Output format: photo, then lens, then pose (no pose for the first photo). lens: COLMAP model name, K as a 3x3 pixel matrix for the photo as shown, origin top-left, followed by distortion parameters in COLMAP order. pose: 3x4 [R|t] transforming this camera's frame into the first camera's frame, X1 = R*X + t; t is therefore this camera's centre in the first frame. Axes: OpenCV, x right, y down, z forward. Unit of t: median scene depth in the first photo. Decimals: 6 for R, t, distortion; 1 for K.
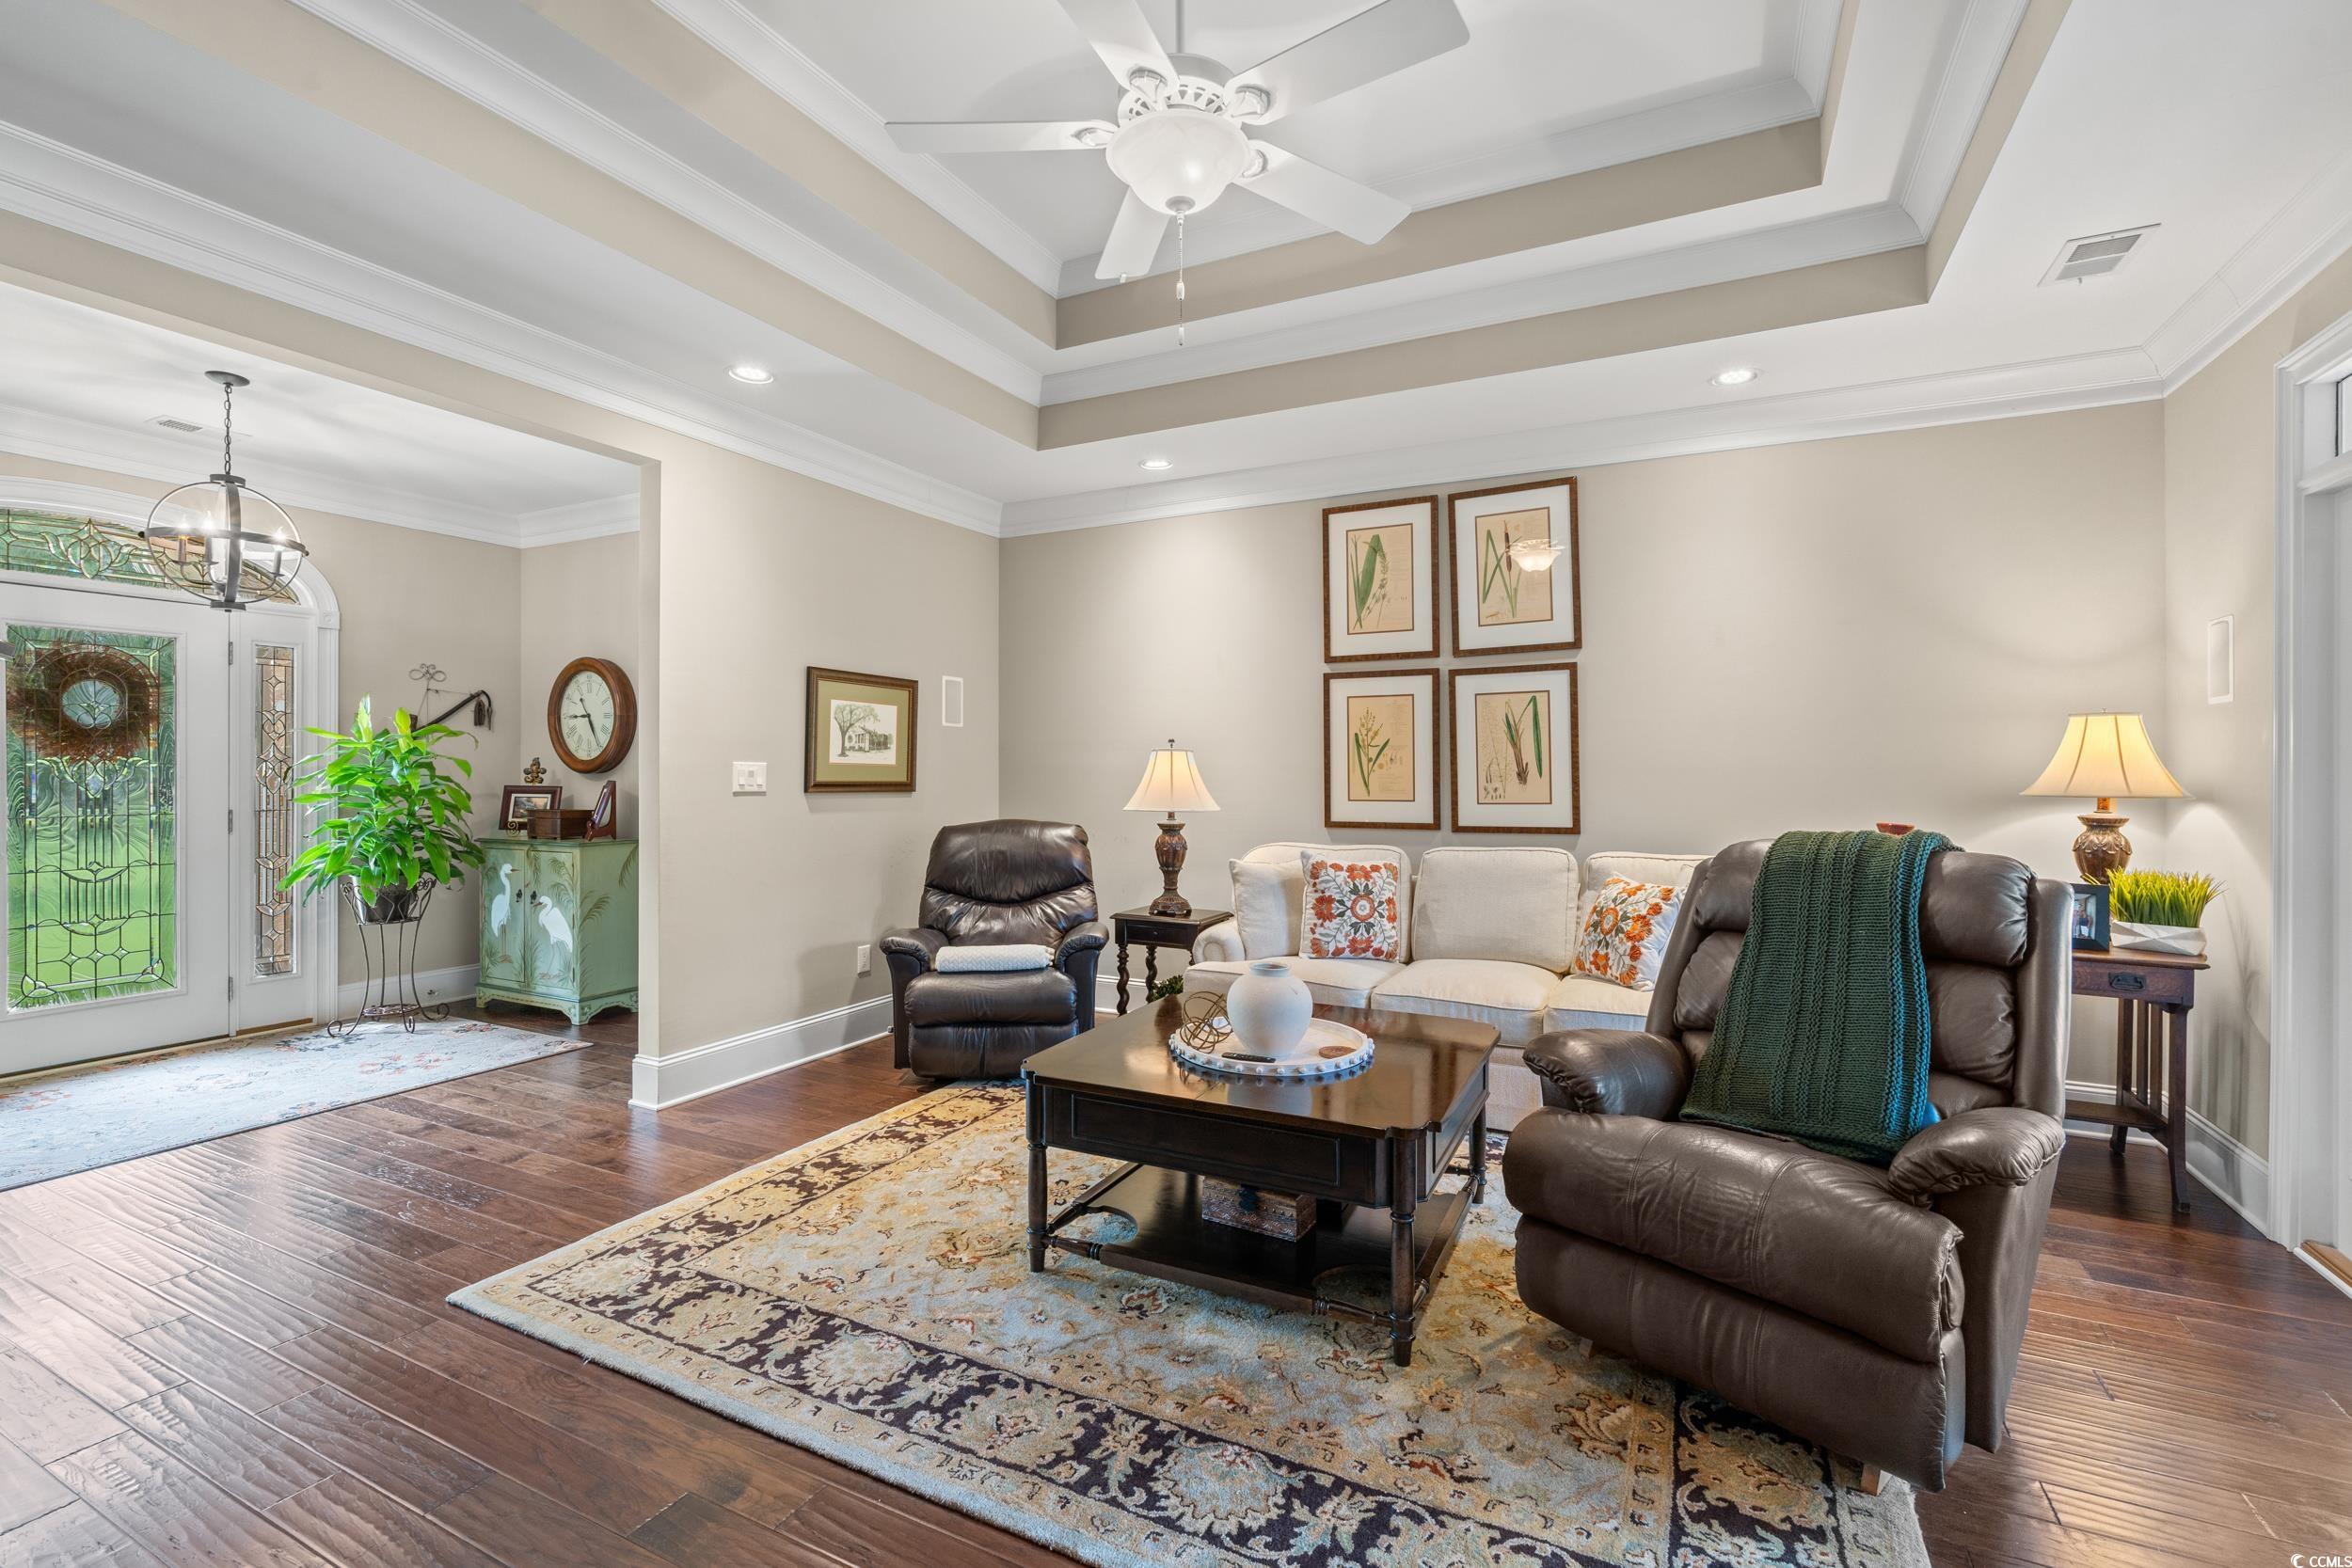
lens RADIAL K [[1032.1, 0, 1175.0], [0, 1032.1, 767.2], [0, 0, 1]] dist [-0.005150, -0.000089]
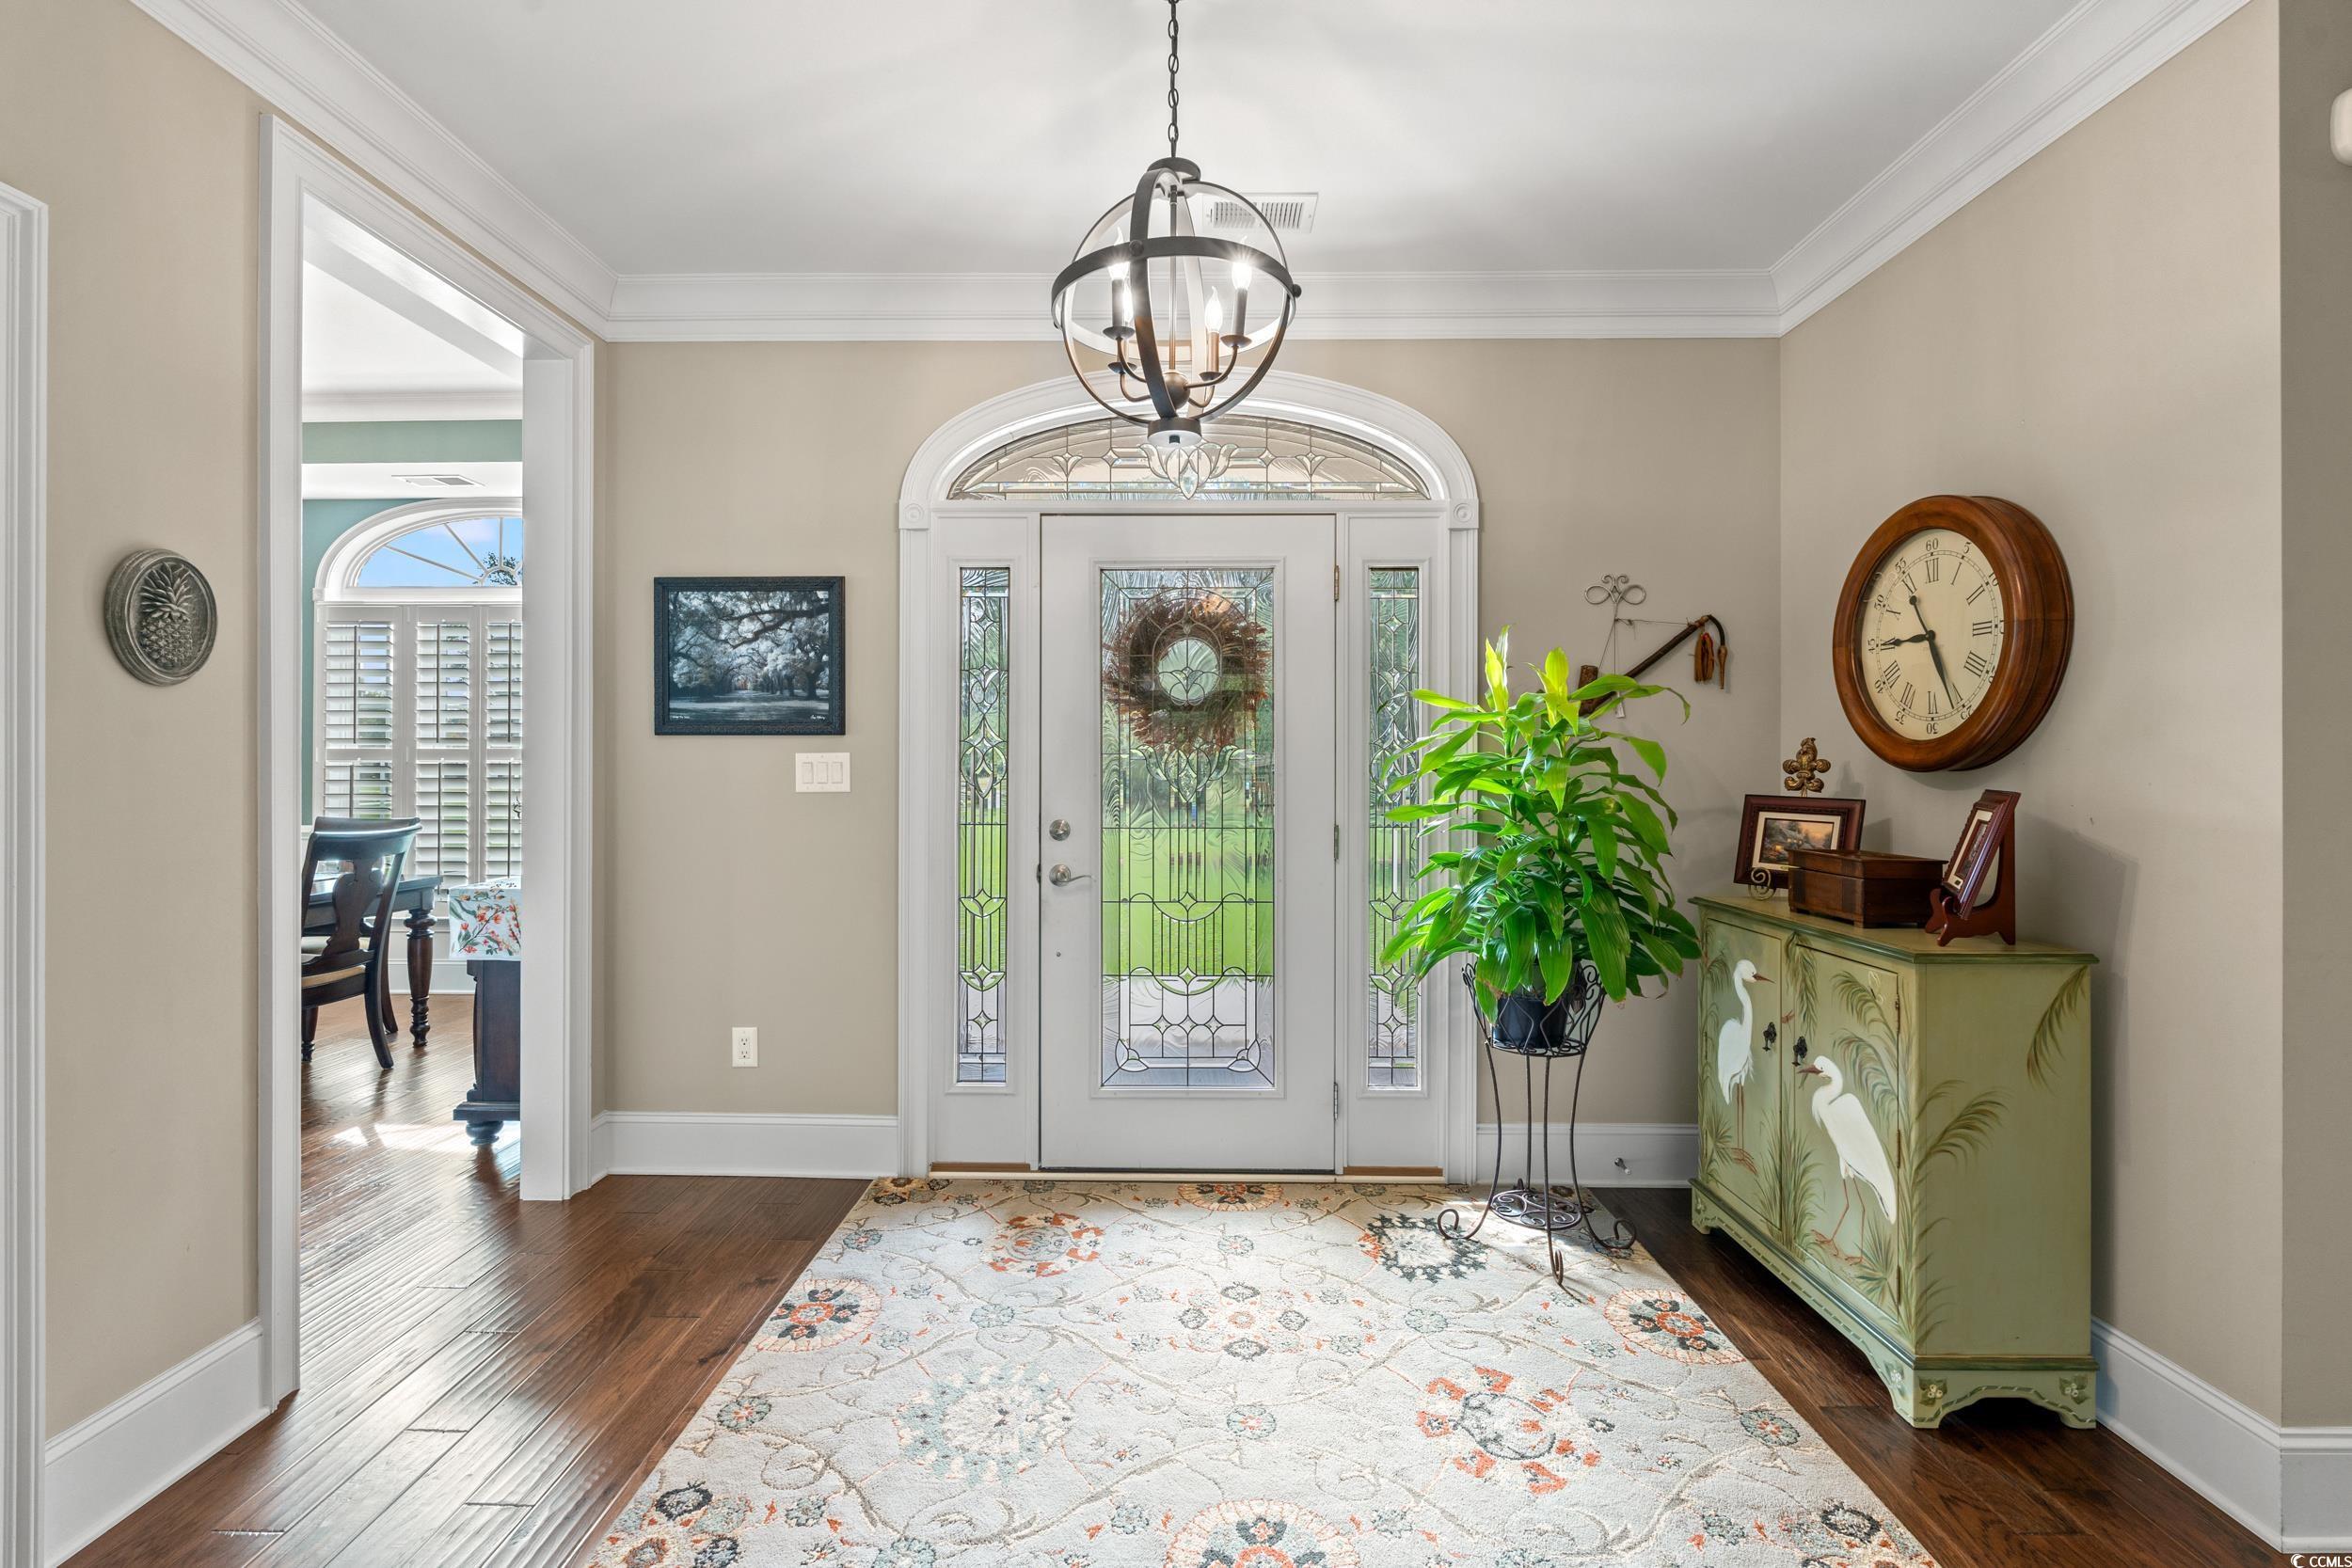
lens RADIAL K [[1031.0, 0, 1170.3], [0, 1031.0, 765.3], [0, 0, 1]] dist [-0.002970, -0.000360]
pose [[0.435326, 0.000549, -0.900273, -0.398334], [0.001047, 0.999999, 0.001116, 0.003153], [0.900272, -0.001429, 0.435325, 0.655903]]
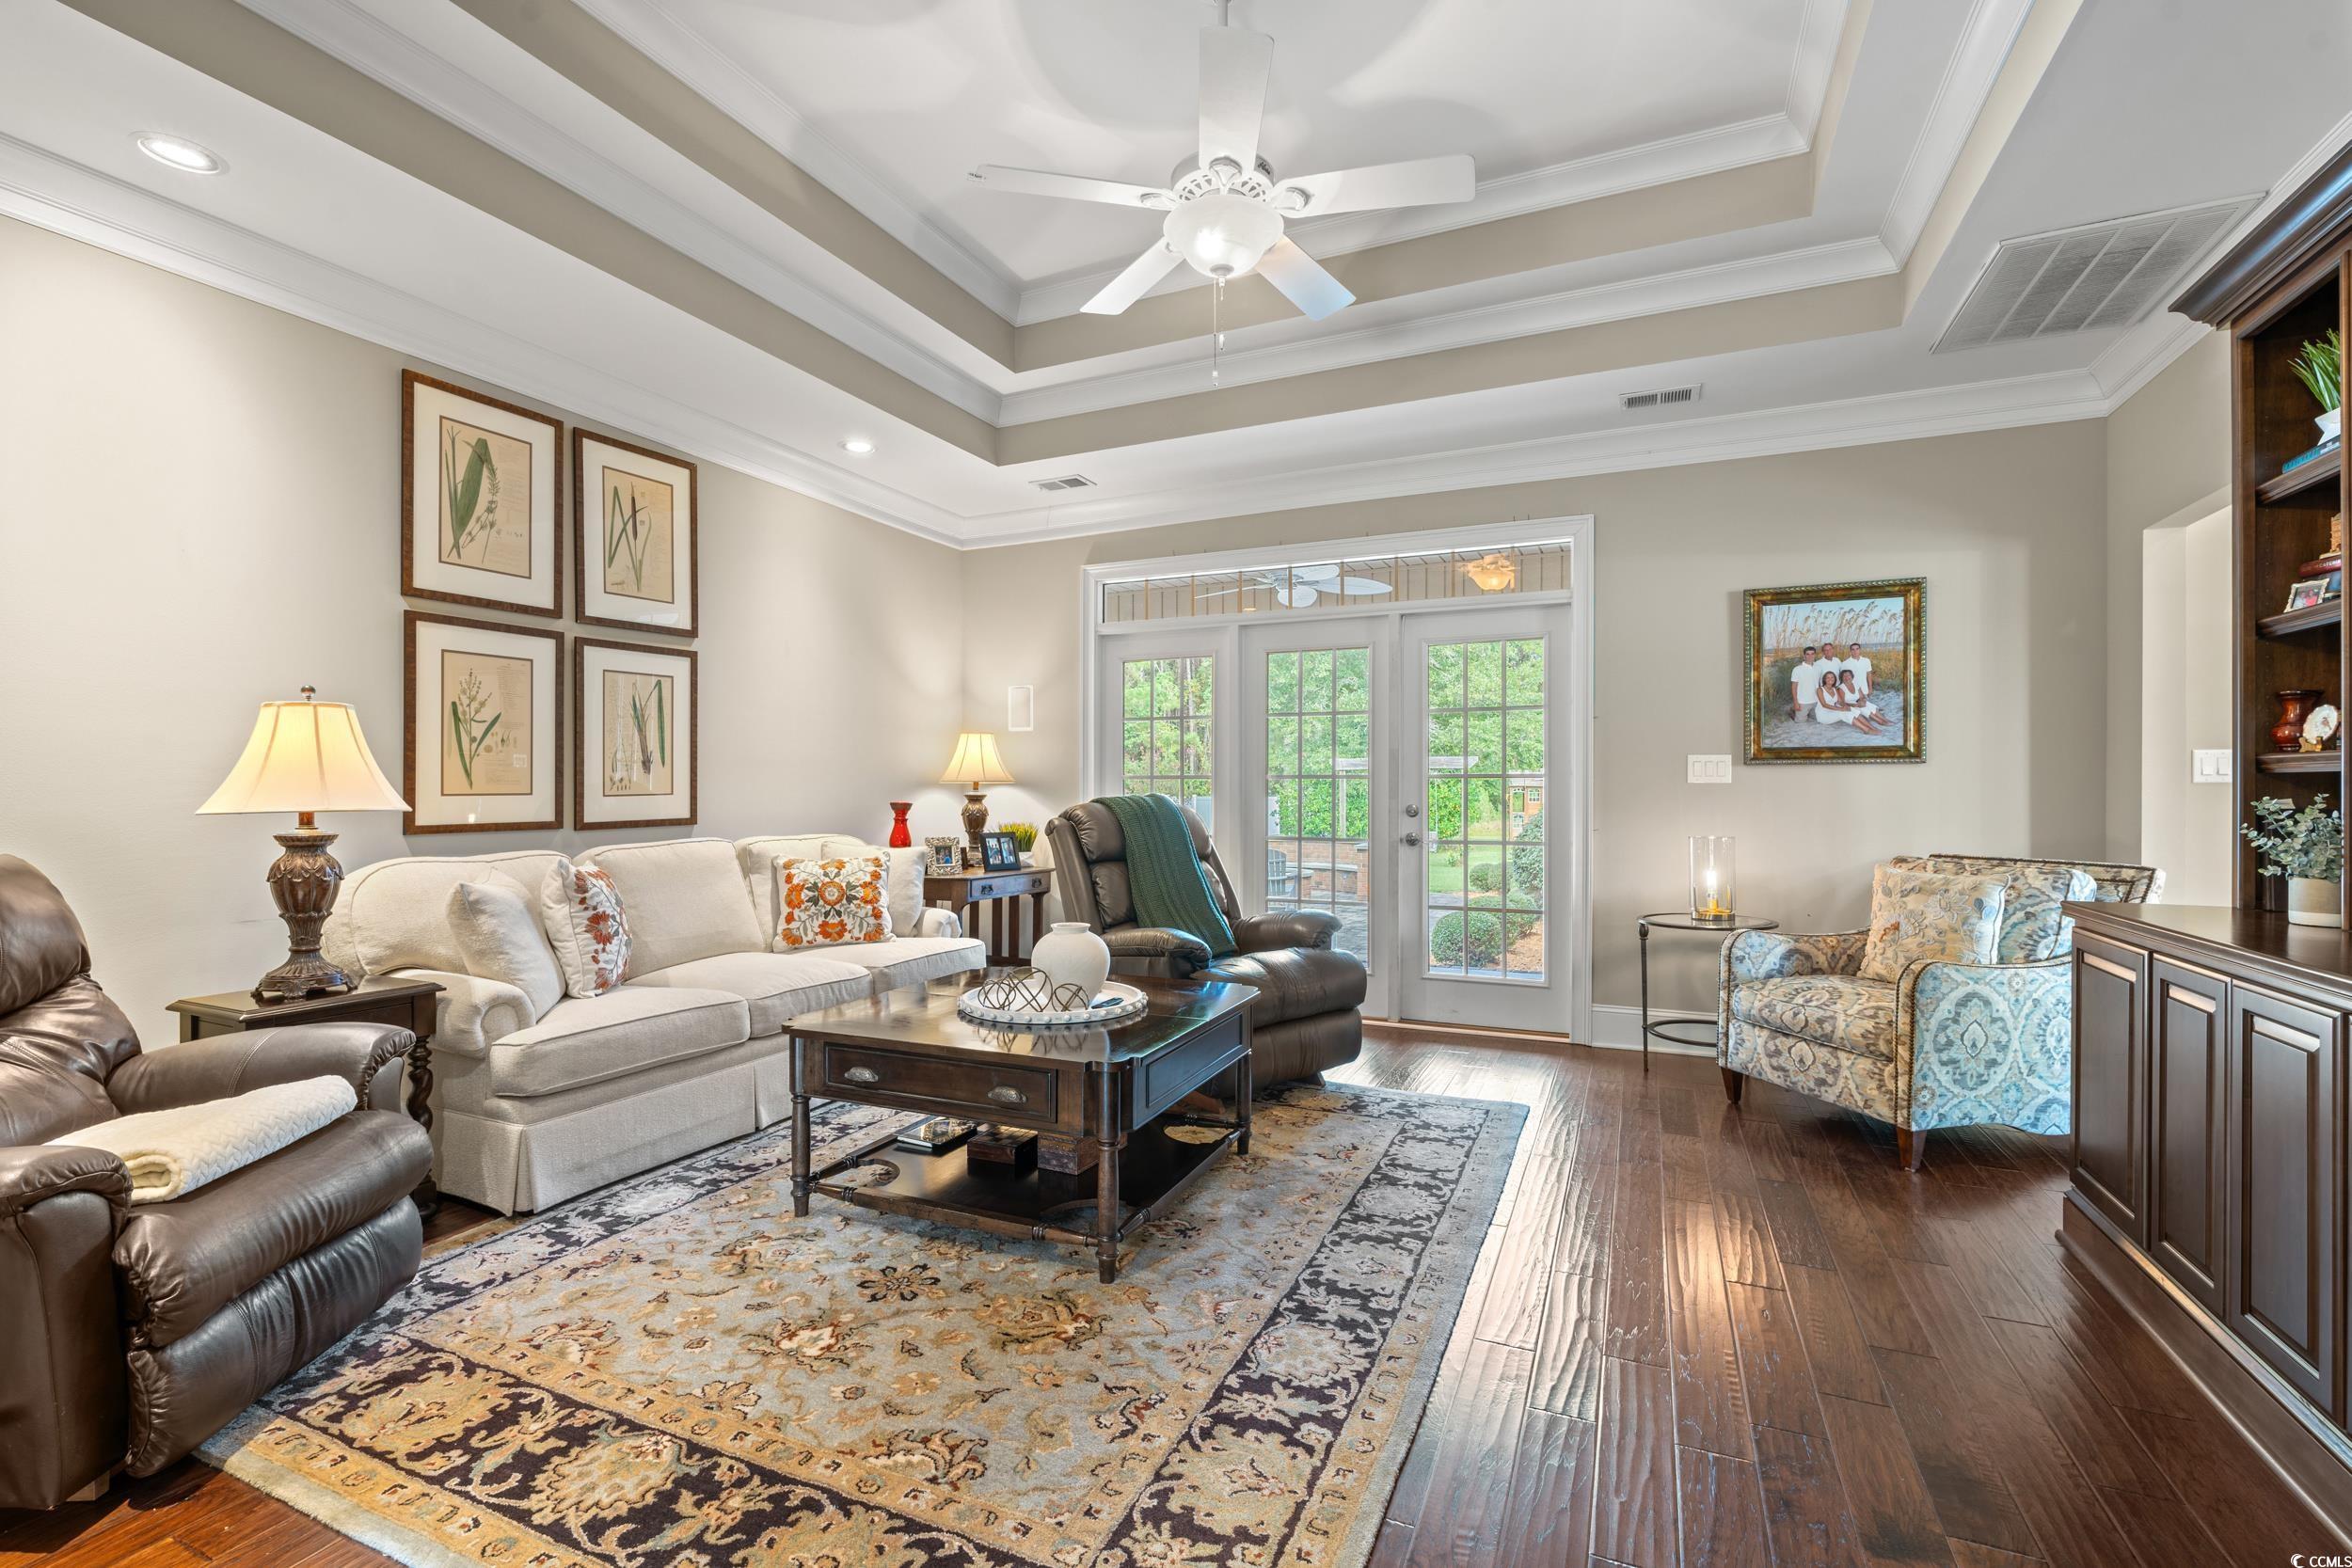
lens RADIAL K [[1032.2, 0, 1173.1], [0, 1032.2, 790.1], [0, 0, 1]] dist [-0.003398, -0.000018]
pose [[-0.037759, -0.002229, 0.999284, -0.604920], [-0.001484, 0.999997, 0.002175, 0.028227], [-0.999286, -0.001401, -0.037762, 0.561479]]
